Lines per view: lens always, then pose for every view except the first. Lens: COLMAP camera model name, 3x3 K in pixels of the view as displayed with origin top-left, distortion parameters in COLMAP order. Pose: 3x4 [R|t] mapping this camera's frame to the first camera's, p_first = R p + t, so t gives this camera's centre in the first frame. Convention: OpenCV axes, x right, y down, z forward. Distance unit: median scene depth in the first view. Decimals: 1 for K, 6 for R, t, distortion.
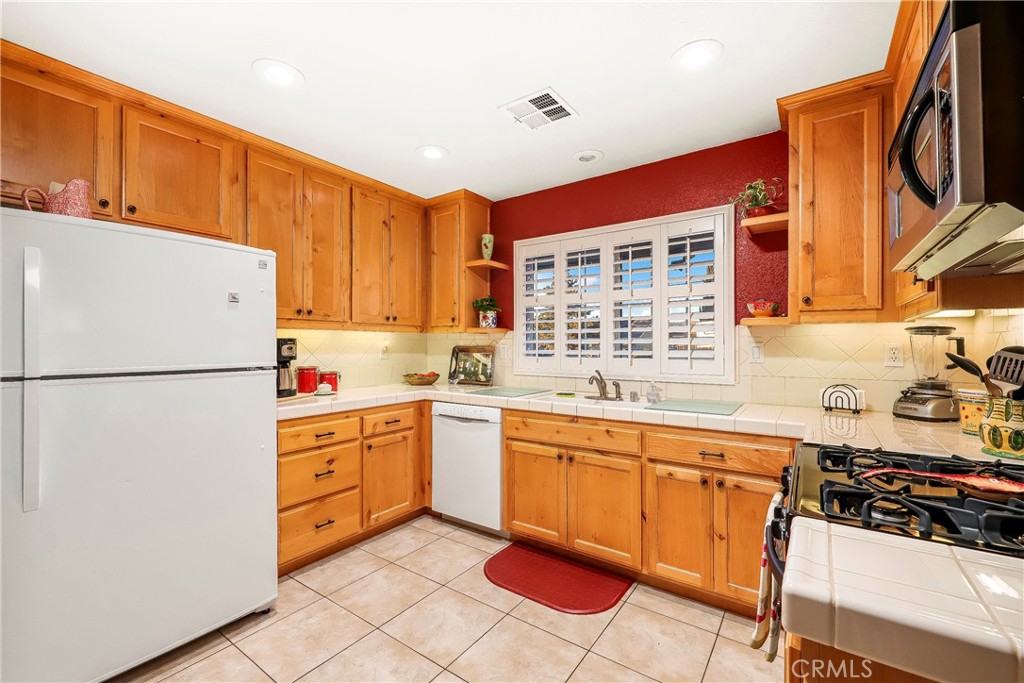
lens RADIAL K [[448.0, 0, 512.0], [0, 448.0, 341.5], [0, 0, 1]] dist [0.015273, -0.010004]
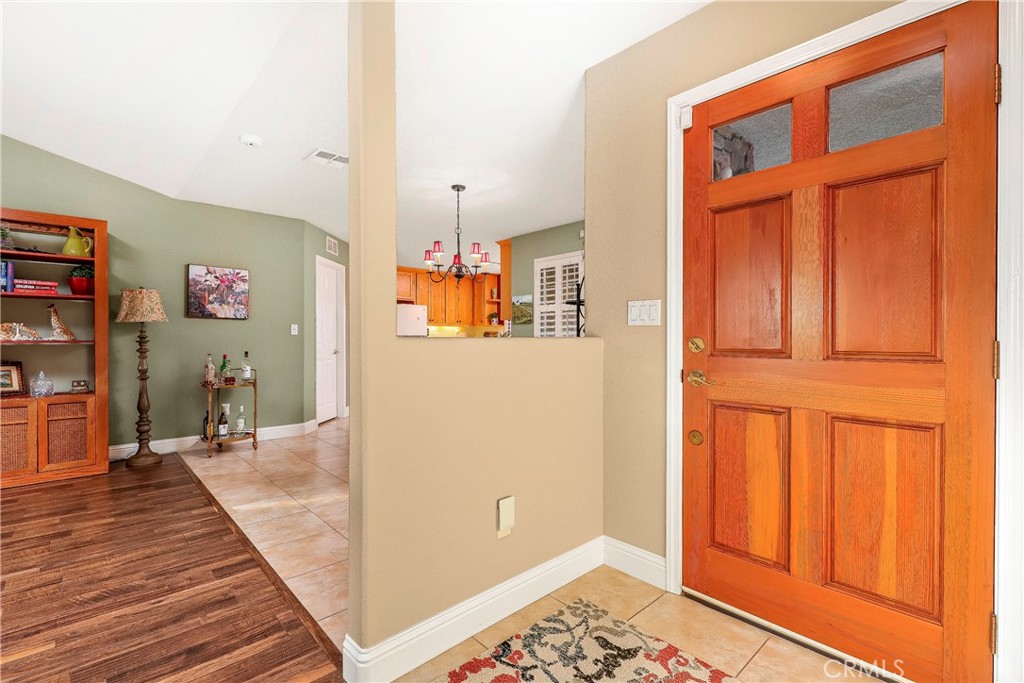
lens RADIAL K [[466.6, 0, 512.0], [0, 466.6, 341.5], [0, 0, 1]] dist [-0.000373, -0.000980]
pose [[0.981664, 0.004301, -0.190572, 0.689016], [-0.002186, 0.999934, 0.011309, 0.042072], [0.190608, -0.010685, 0.981608, -2.029202]]
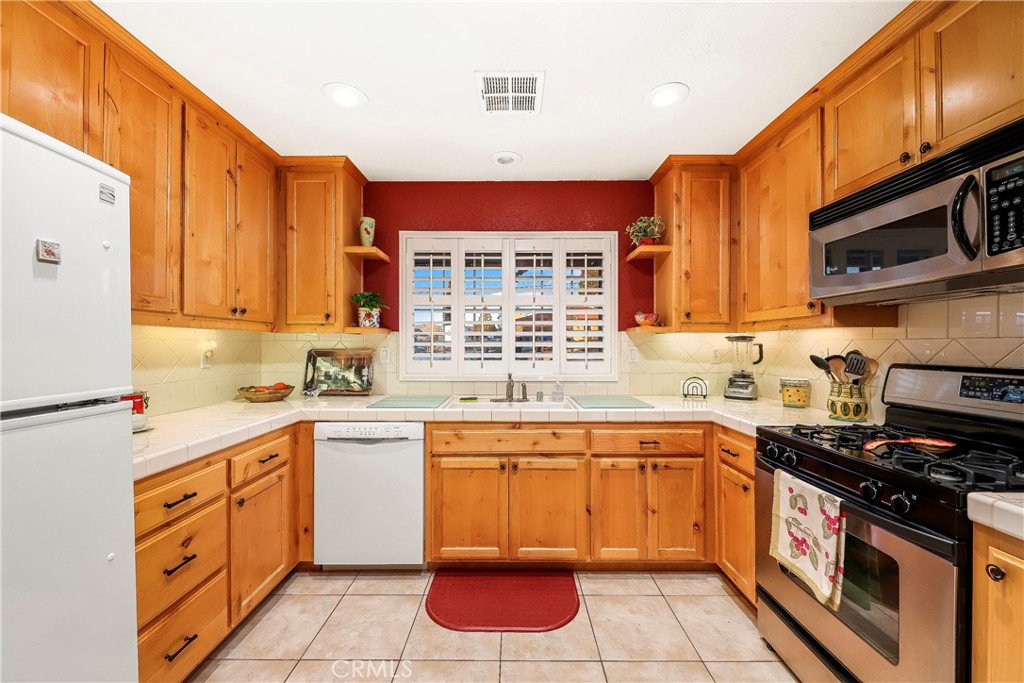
lens RADIAL K [[396.6, 0, 528.7], [0, 396.6, 343.4], [0, 0, 1]] dist [0.008860, -0.007208]
pose [[0.807724, 0.003535, 0.589550, -0.320988], [-0.006510, 0.999975, 0.002924, -0.006212], [-0.589524, -0.006200, 0.807727, 0.270101]]
